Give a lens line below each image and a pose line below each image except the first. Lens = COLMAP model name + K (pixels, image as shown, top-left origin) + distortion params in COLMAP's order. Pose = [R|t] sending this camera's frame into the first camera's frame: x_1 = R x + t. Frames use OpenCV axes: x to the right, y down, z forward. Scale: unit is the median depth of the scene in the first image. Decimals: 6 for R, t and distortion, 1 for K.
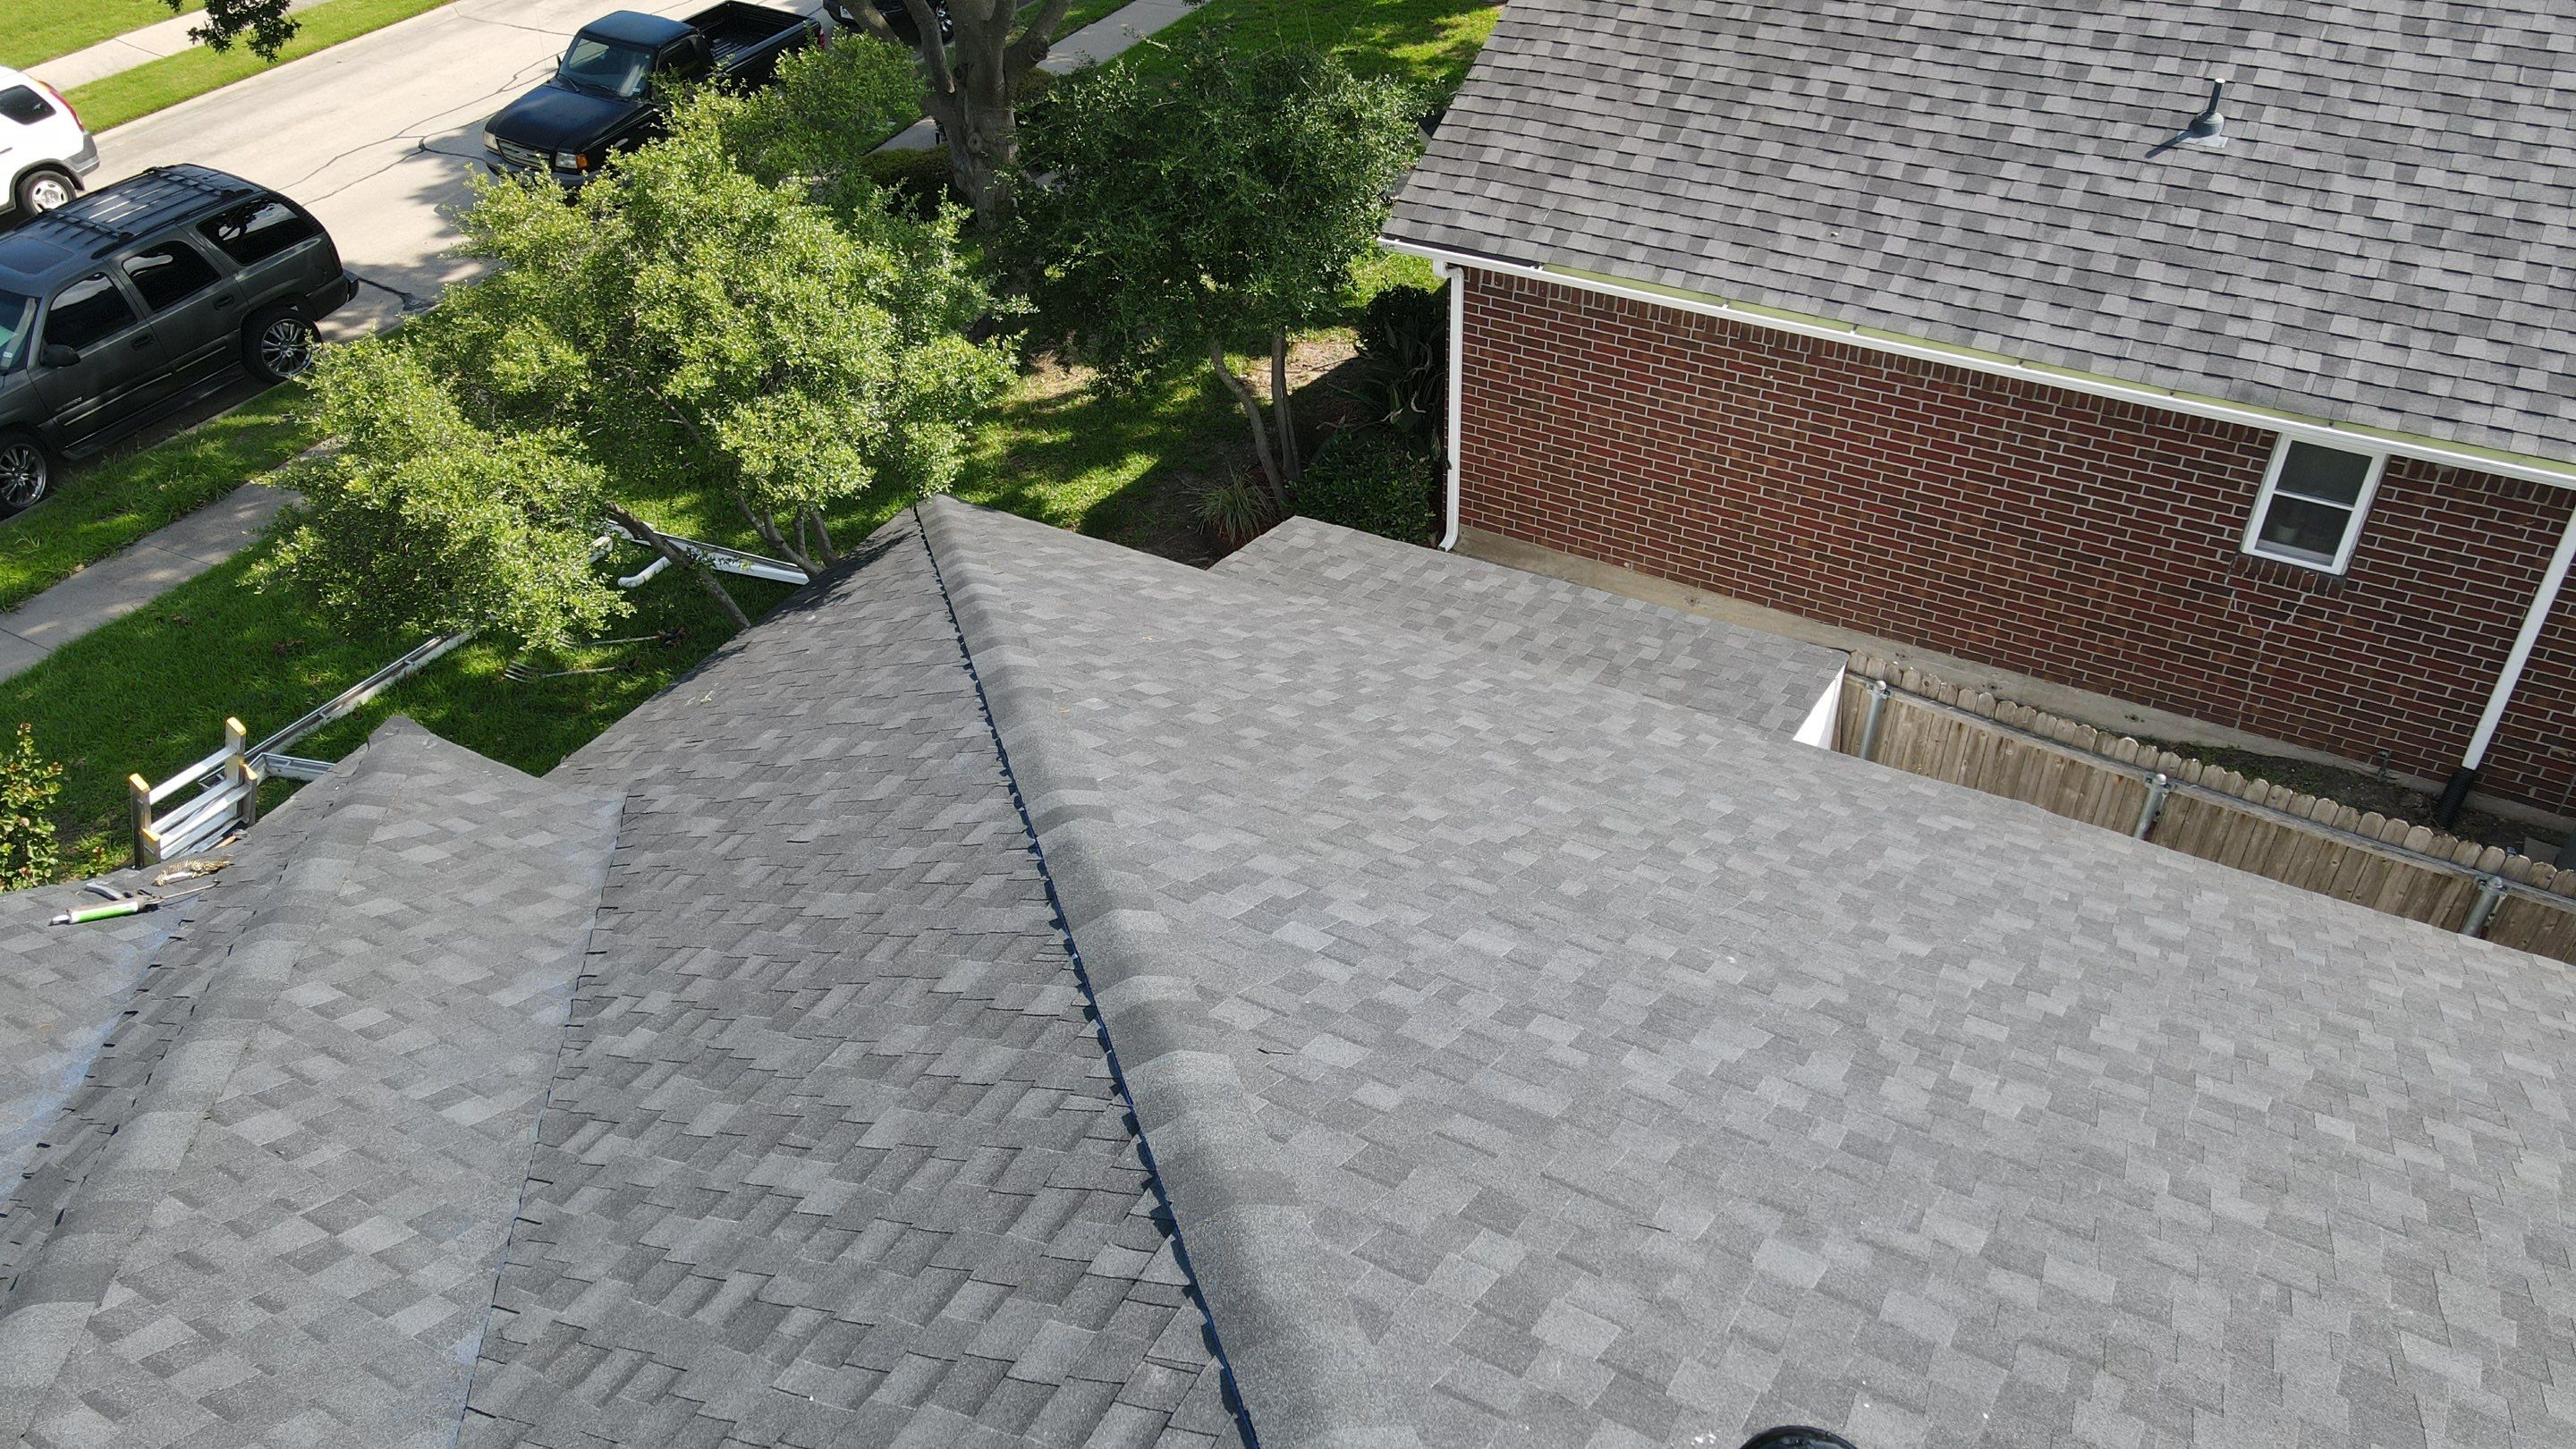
lens RADIAL K [[1901.5, 0, 1278.9], [0, 1901.5, 716.1], [0, 0, 1]] dist [0.010204, 0.015933]
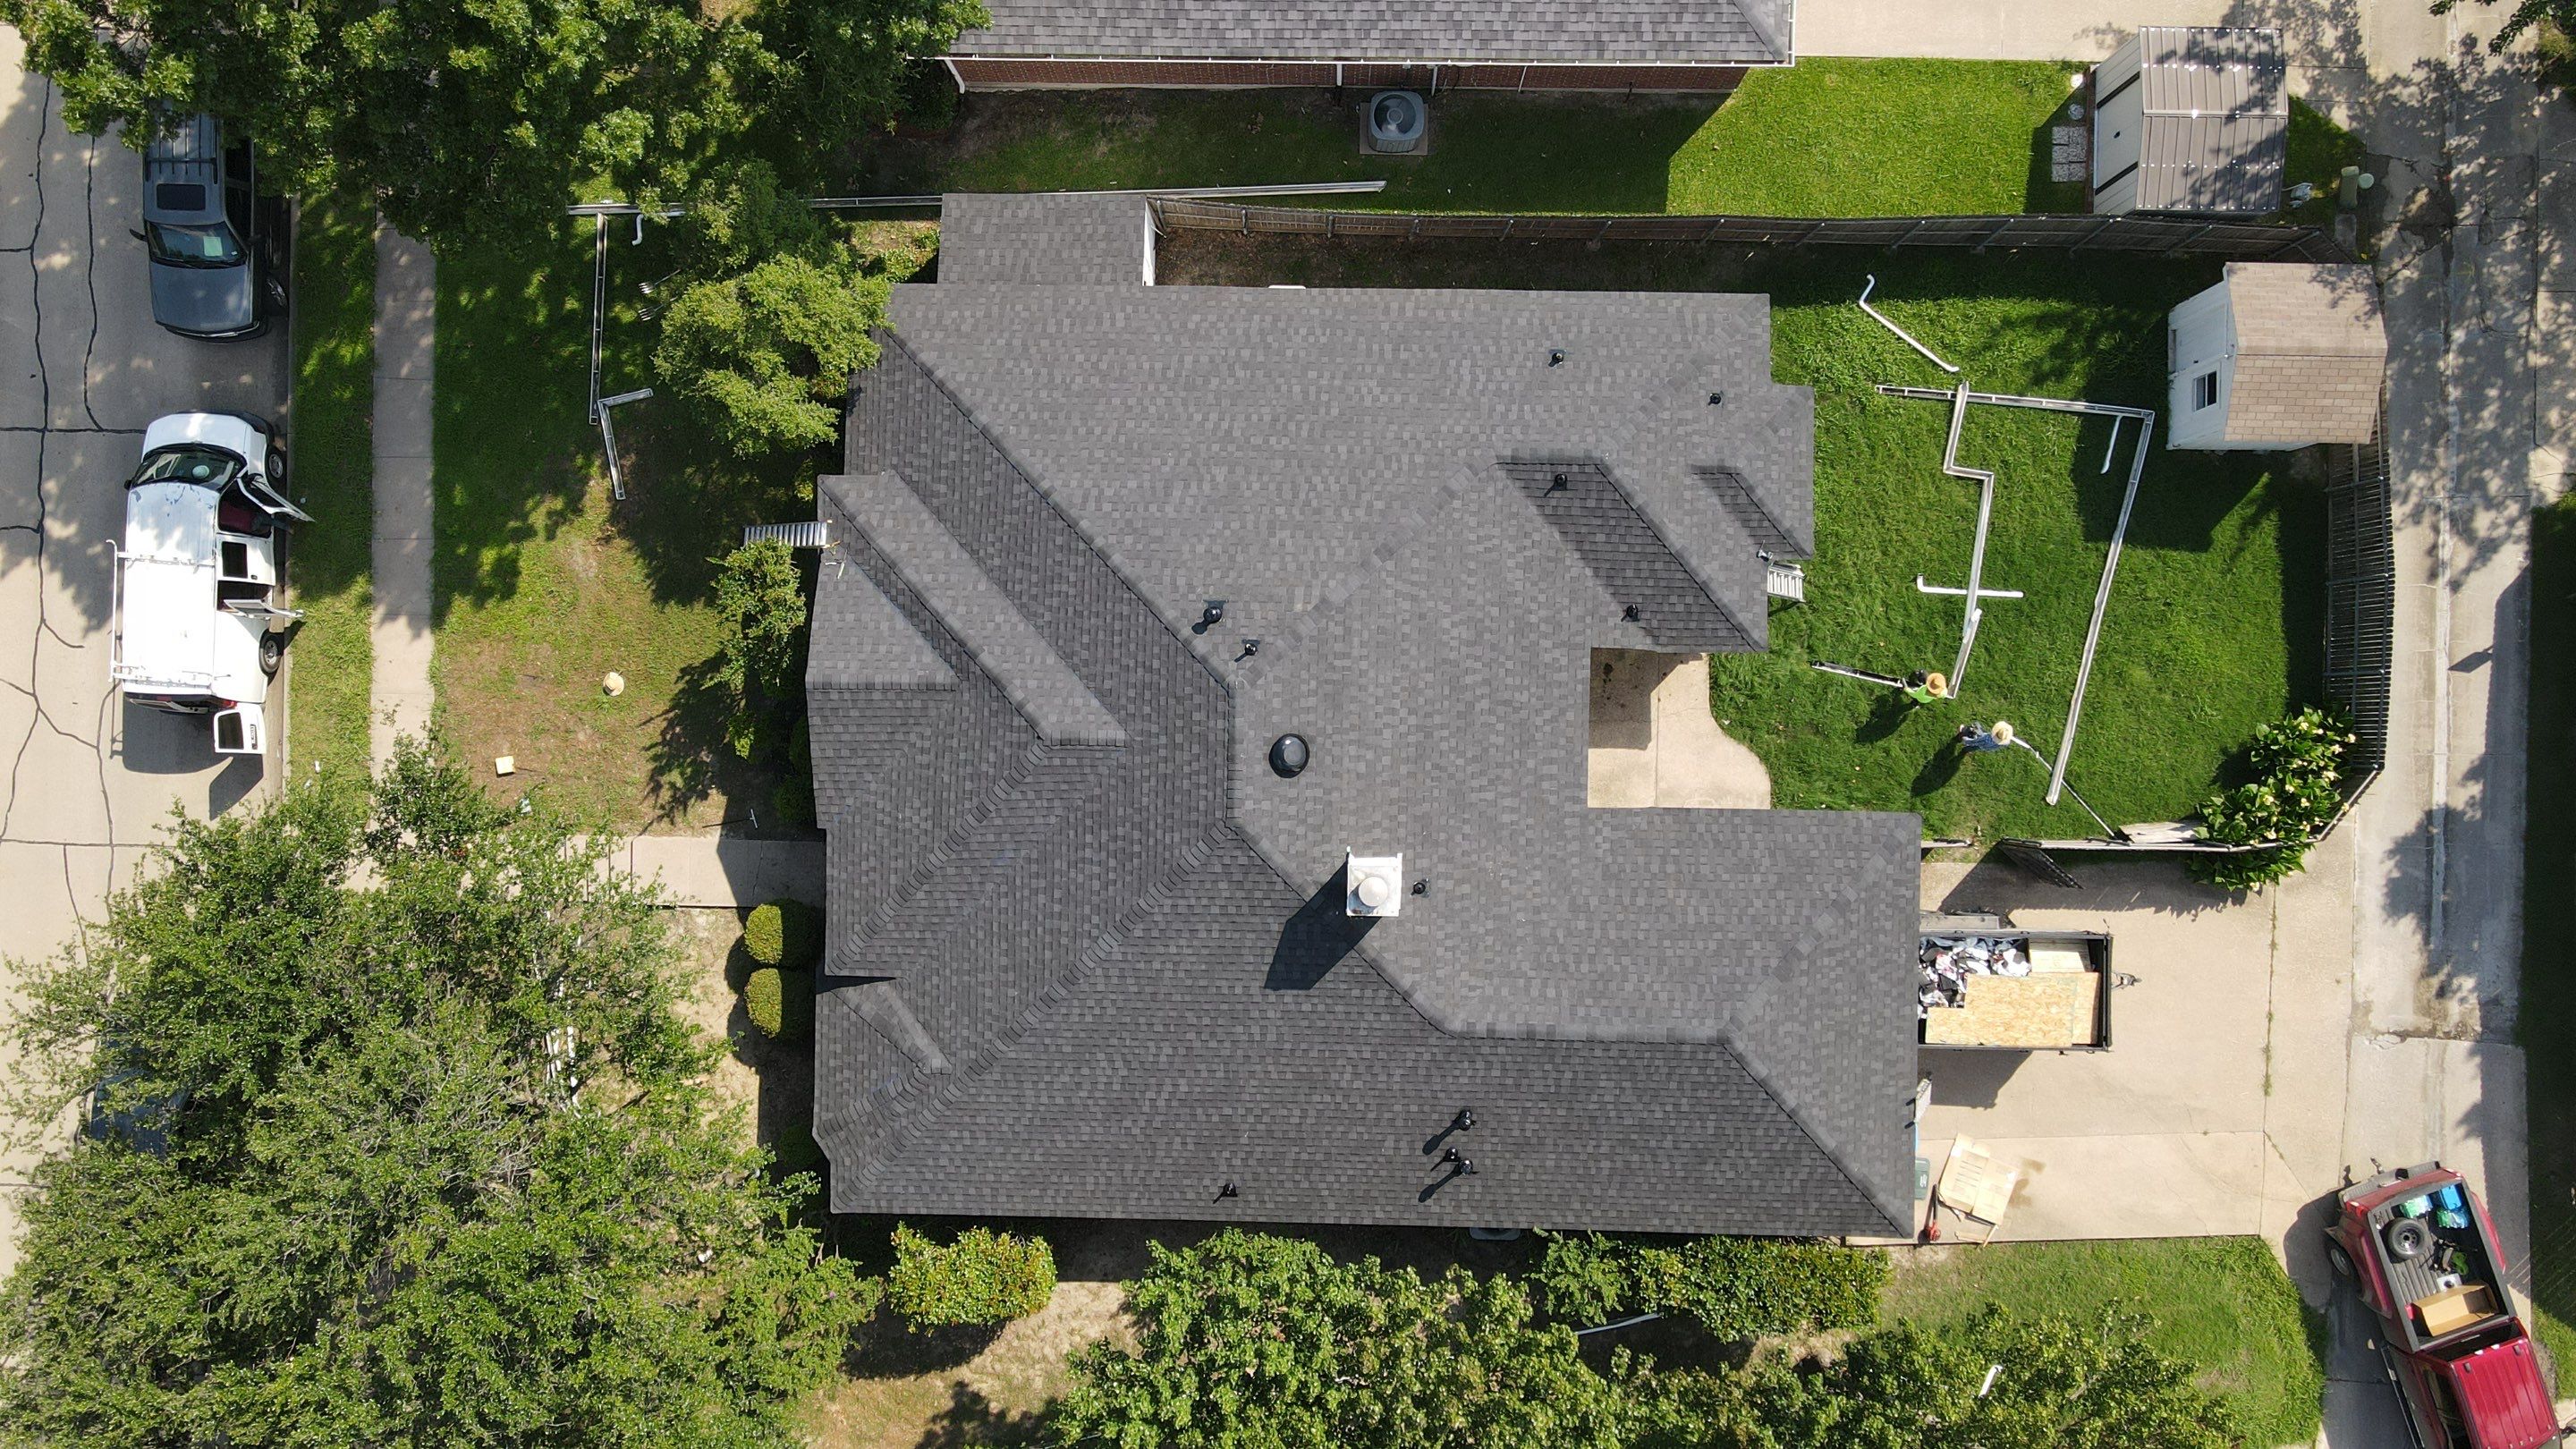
lens RADIAL K [[1901.5, 0, 1281.5], [0, 1901.5, 720.1], [0, 0, 1]] dist [0.010204, 0.015933]
pose [[0.880648, -0.473499, 0.016087, 0.039285], [0.283782, 0.554379, 0.782389, -1.898001], [-0.379378, -0.684444, 0.622582, -1.581985]]
